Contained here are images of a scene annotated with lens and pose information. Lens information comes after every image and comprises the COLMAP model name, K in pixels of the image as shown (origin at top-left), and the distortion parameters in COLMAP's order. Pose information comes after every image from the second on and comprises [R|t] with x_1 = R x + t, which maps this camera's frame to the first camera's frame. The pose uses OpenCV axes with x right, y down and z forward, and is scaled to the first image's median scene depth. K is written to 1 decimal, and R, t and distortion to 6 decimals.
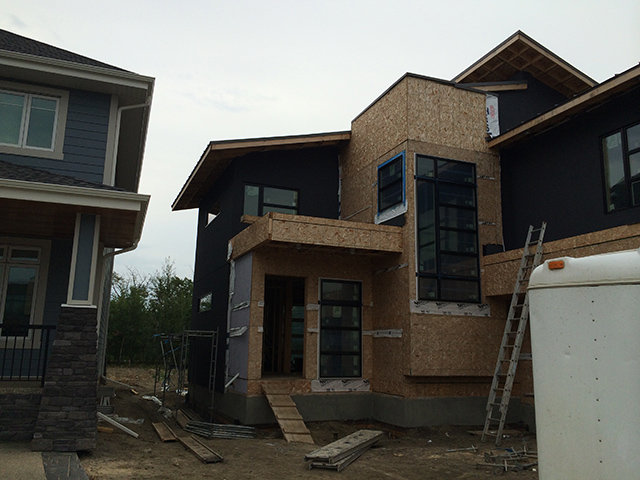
lens RADIAL K [[550.5, 0, 320.1], [0, 550.5, 239.9], [0, 0, 1]] dist [0.081410, -0.107947]
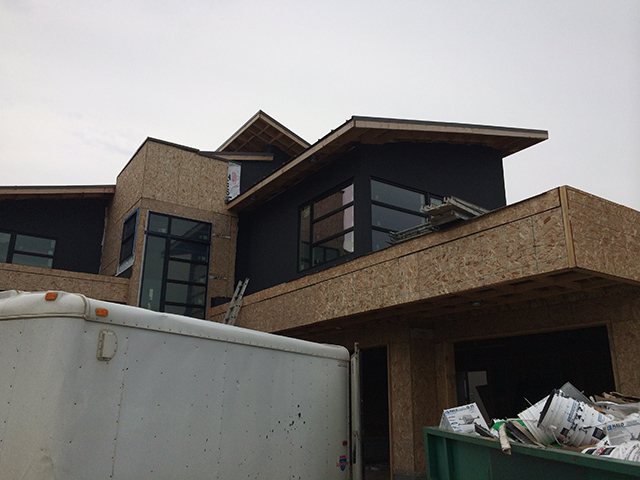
lens RADIAL K [[550.5, 0, 320.7], [0, 550.5, 239.2], [0, 0, 1]] dist [0.081410, -0.107947]
pose [[0.980524, 0.047852, 0.190479, 0.283896], [-0.029428, 0.994711, -0.098406, -0.004233], [-0.194181, 0.090884, 0.976747, -0.111737]]
